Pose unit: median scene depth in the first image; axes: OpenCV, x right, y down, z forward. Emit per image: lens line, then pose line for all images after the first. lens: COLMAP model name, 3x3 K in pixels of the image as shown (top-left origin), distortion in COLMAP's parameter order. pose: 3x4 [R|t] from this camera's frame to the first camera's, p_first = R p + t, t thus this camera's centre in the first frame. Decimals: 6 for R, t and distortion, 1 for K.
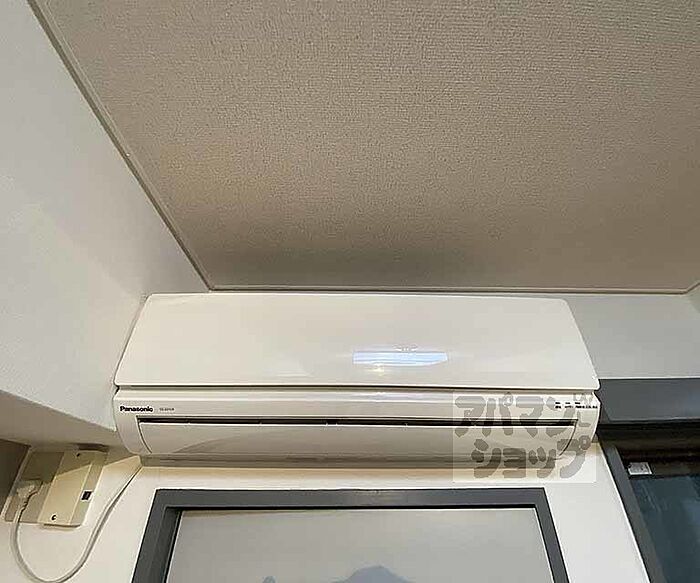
lens RADIAL K [[308.5, 0, 352.1], [0, 308.5, 299.0], [0, 0, 1]] dist [-0.001806, -0.001046]
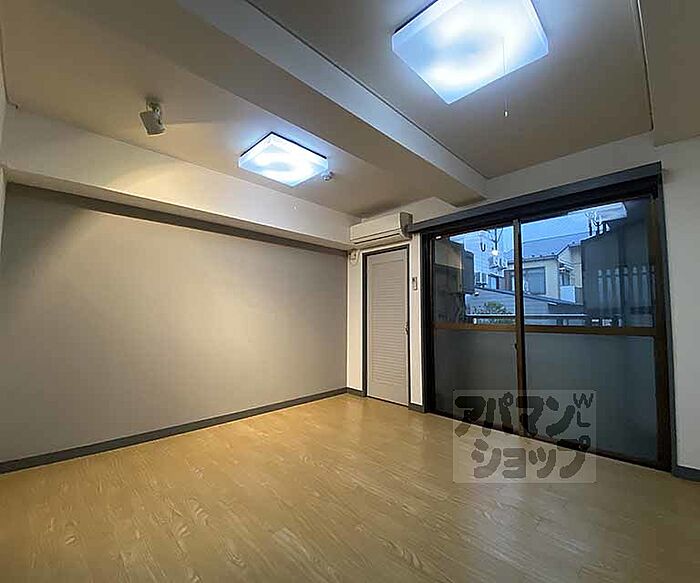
lens RADIAL K [[308.5, 0, 352.1], [0, 308.5, 299.0], [0, 0, 1]] dist [-0.001806, -0.001046]
pose [[0.678758, -0.039927, -0.733276, 4.277697], [0.368511, 0.882217, 0.293076, -0.595018], [0.635206, -0.469148, 0.613525, -3.904953]]
